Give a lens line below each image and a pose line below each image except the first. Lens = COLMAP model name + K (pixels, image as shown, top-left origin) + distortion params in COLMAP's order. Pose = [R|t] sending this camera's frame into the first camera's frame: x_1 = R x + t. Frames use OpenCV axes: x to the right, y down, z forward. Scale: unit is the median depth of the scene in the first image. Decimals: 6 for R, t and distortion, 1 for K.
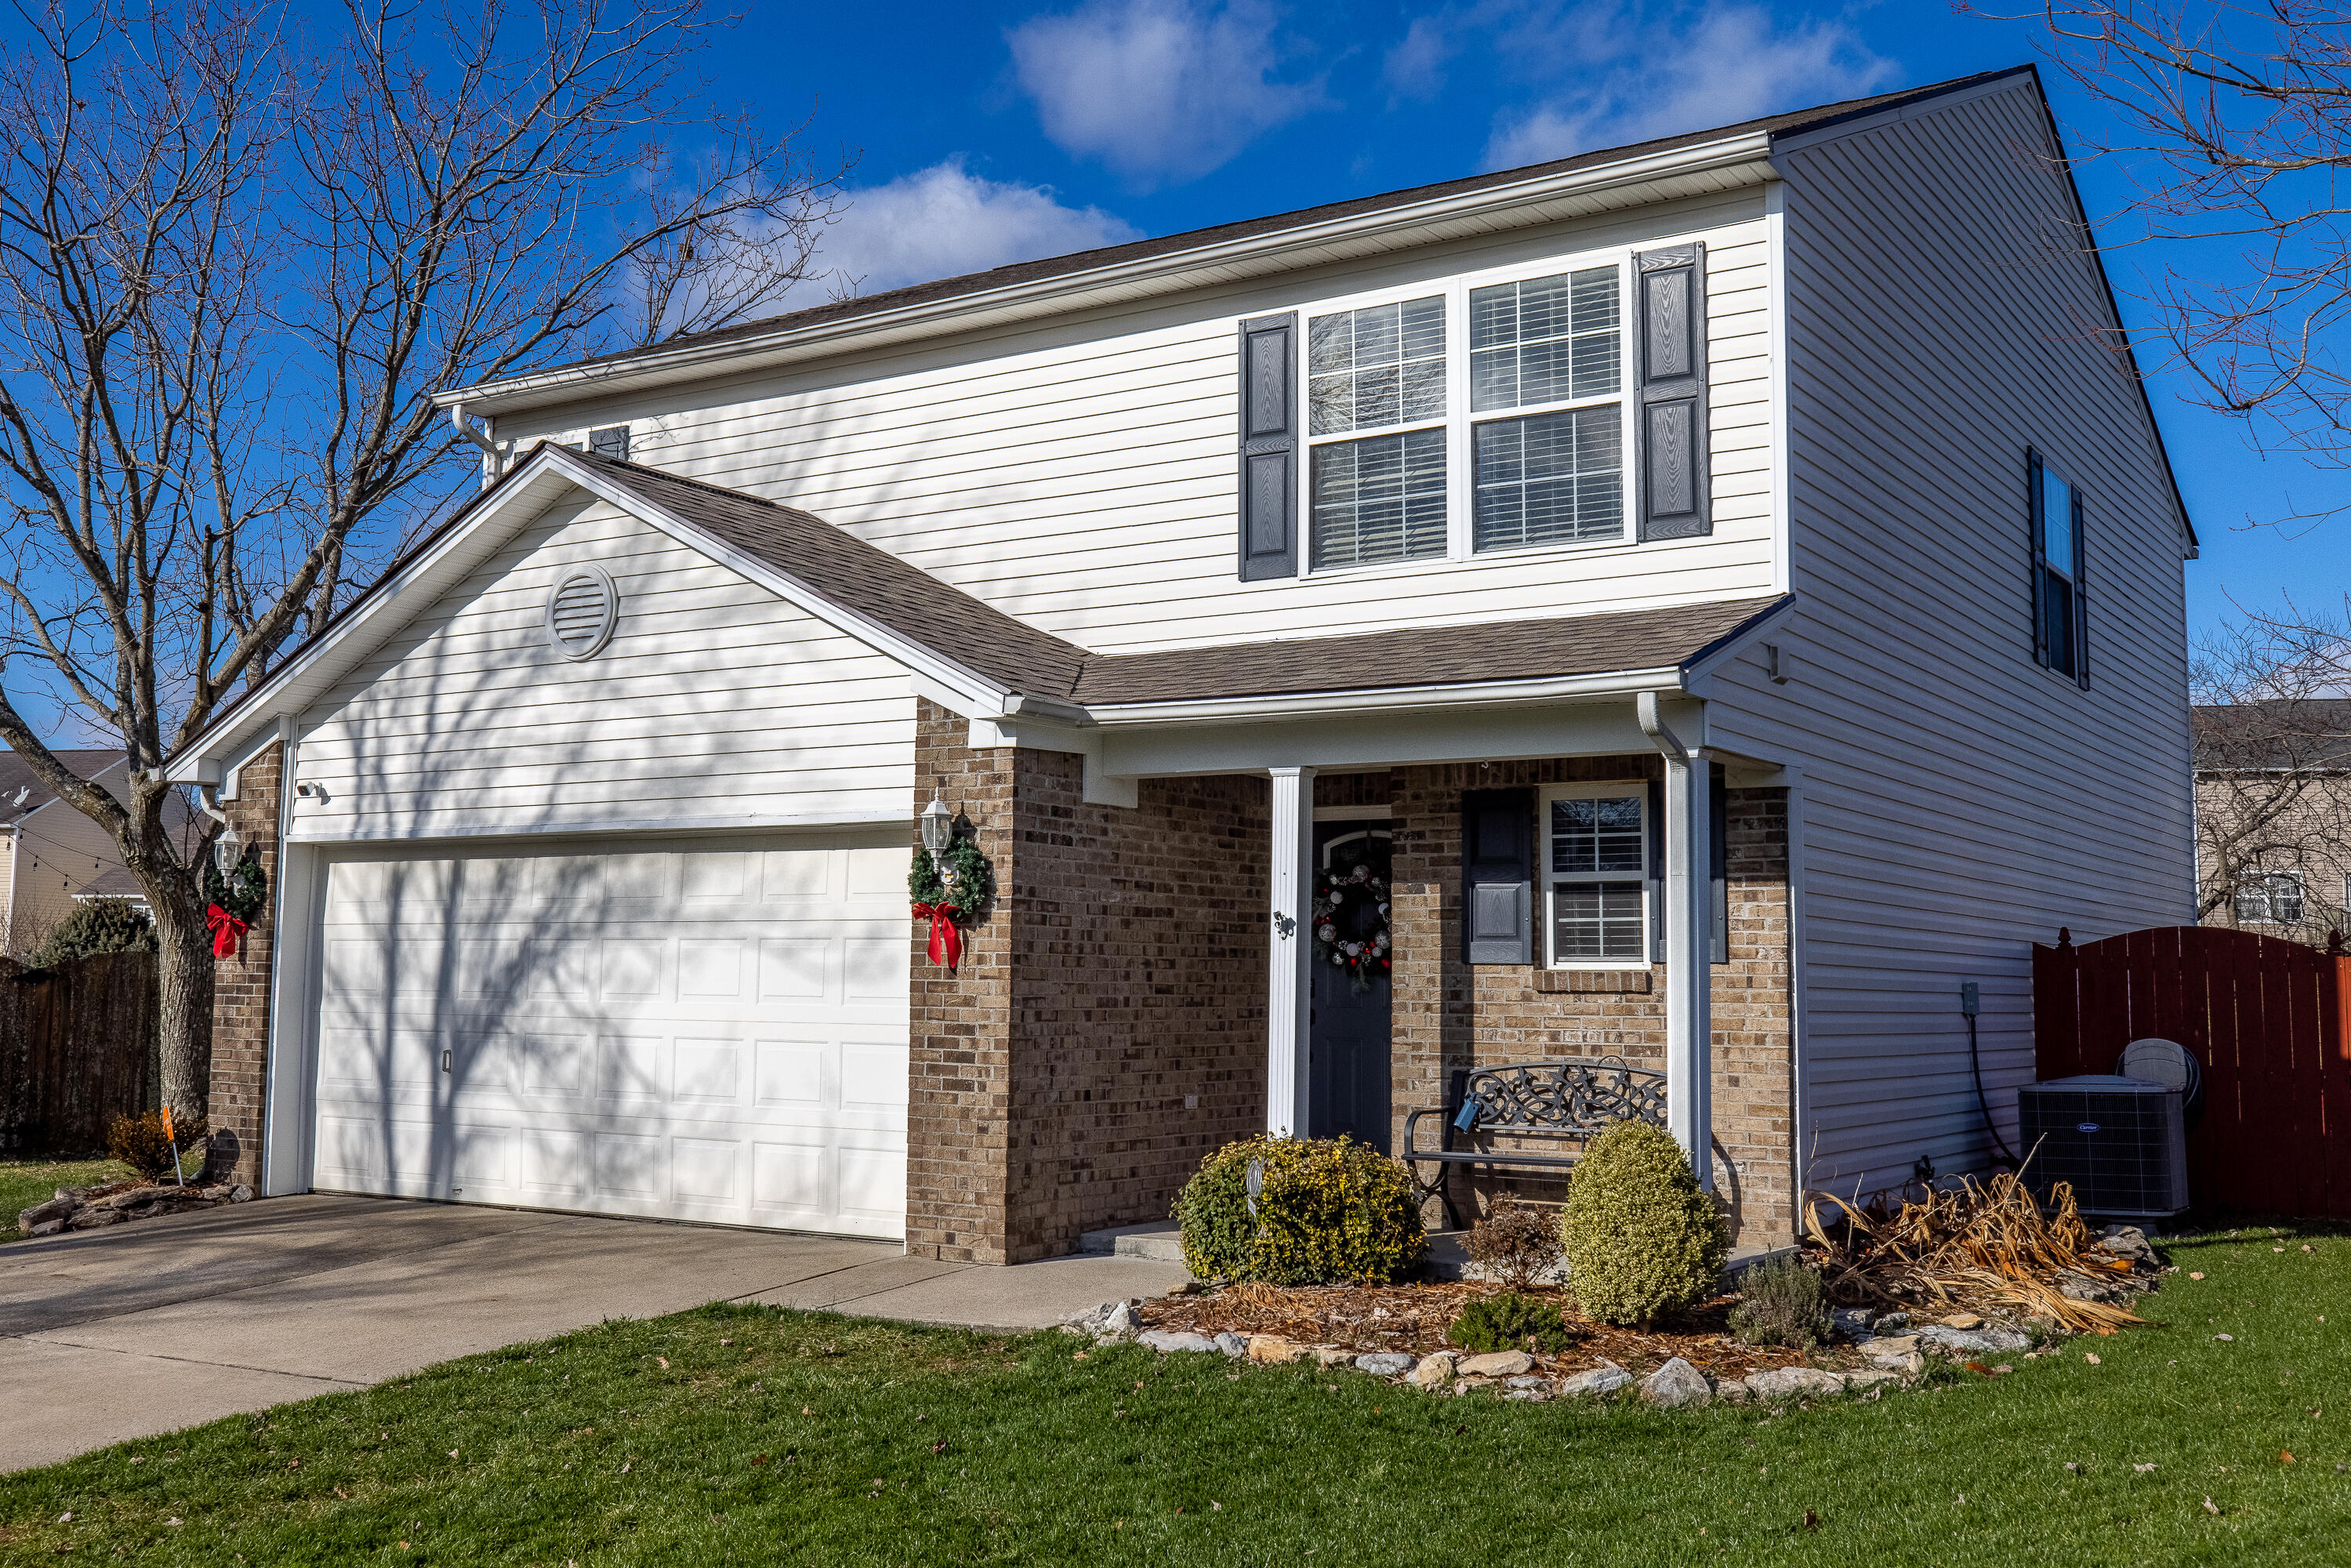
lens RADIAL K [[2289.5, 0, 1167.0], [0, 2289.5, 783.7], [0, 0, 1]] dist [-0.030283, 0.000000]
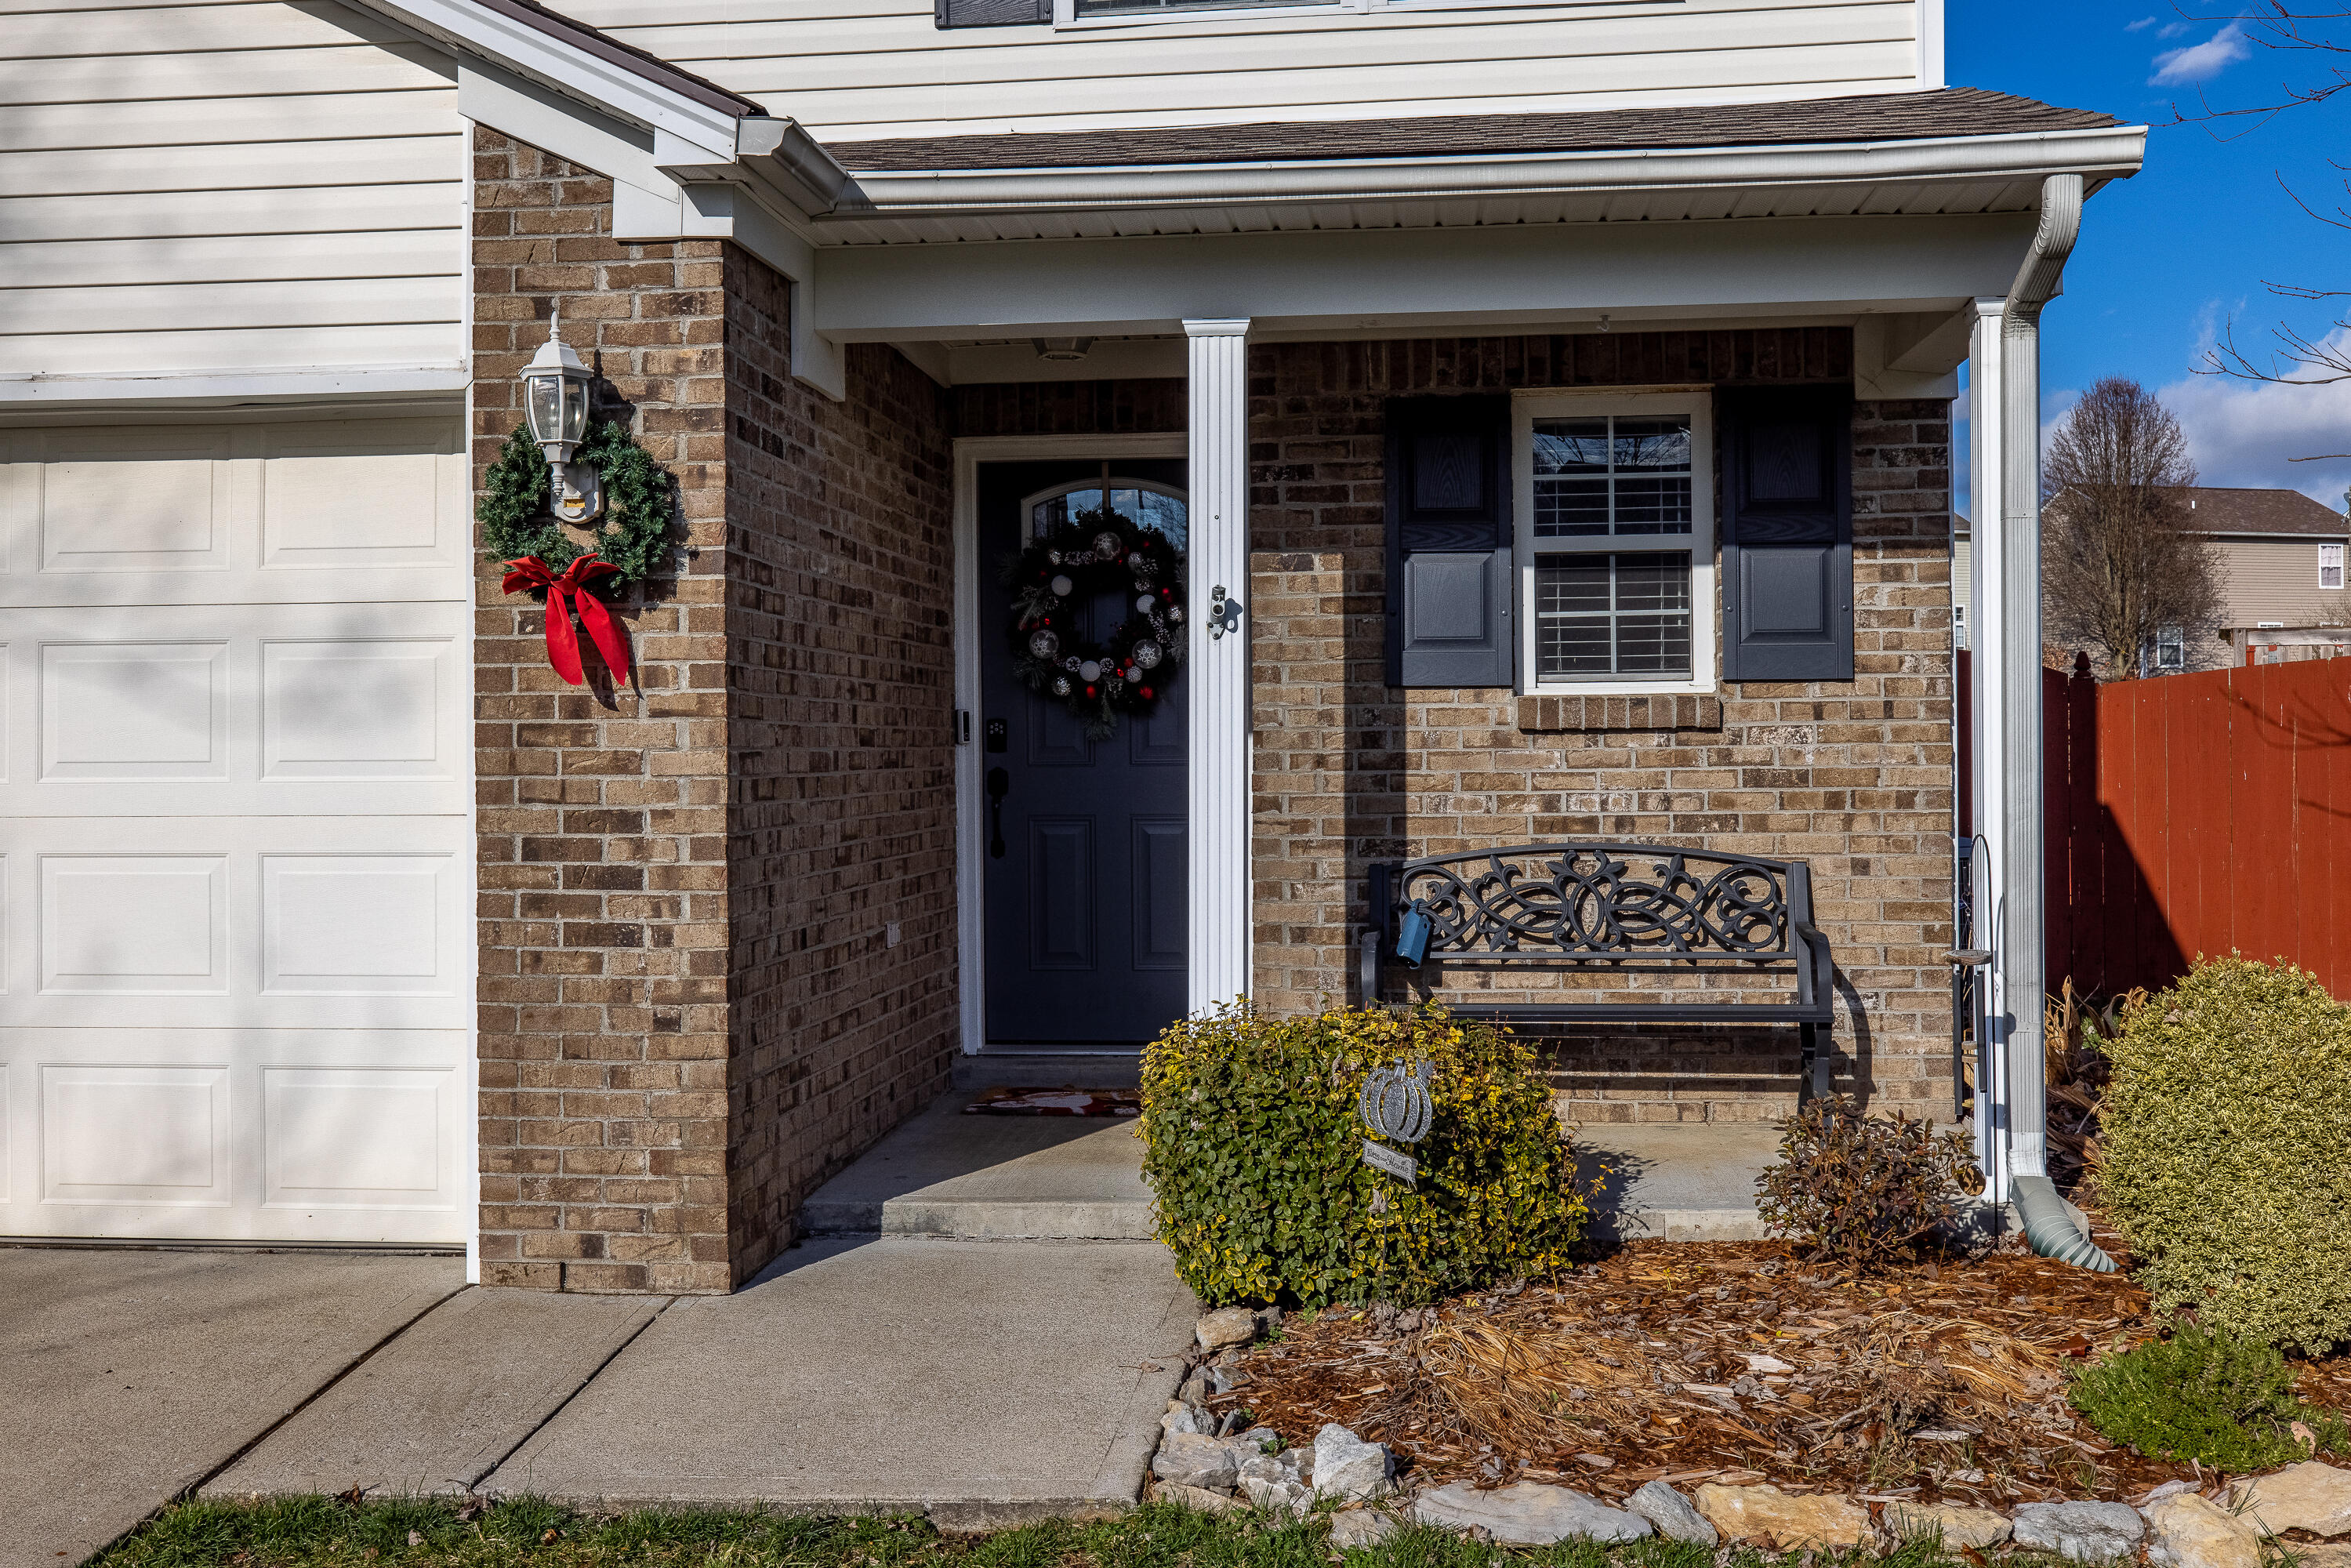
lens RADIAL K [[2289.5, 0, 1181.5], [0, 2289.5, 761.9], [0, 0, 1]] dist [-0.030283, 0.000000]
pose [[0.896579, -0.018485, 0.442498, -0.193082], [-0.022372, 0.995963, 0.086935, 0.049421], [-0.442319, -0.087844, 0.892546, 0.508721]]
